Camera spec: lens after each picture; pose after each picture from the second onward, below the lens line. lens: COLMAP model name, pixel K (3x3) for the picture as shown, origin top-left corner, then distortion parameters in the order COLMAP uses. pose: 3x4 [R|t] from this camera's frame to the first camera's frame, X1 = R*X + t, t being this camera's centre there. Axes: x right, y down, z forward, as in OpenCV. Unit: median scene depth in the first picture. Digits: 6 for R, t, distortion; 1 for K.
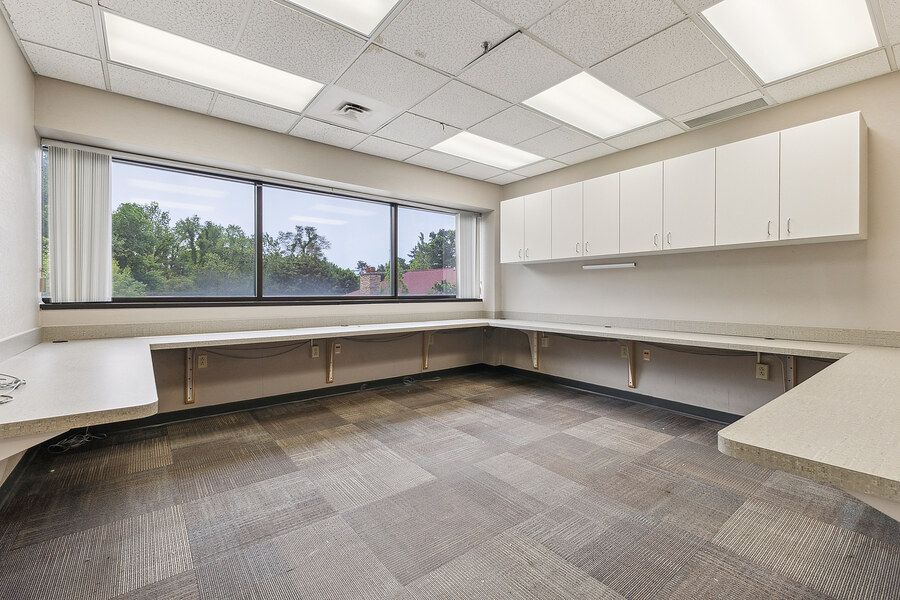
lens RADIAL K [[391.8, 0, 450.5], [0, 391.8, 296.6], [0, 0, 1]] dist [0.011617, 0.000014]
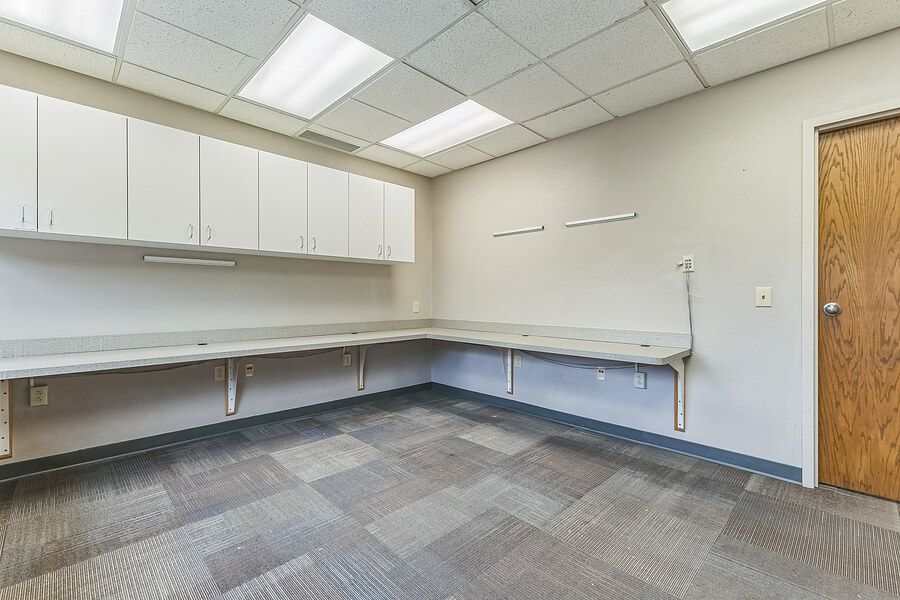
lens RADIAL K [[391.8, 0, 450.6], [0, 391.8, 296.4], [0, 0, 1]] dist [0.011617, 0.000014]
pose [[-0.111545, 0.006087, 0.993741, -0.518704], [0.012177, 0.999915, -0.004758, -0.003319], [-0.993685, 0.011570, -0.111610, 0.847694]]
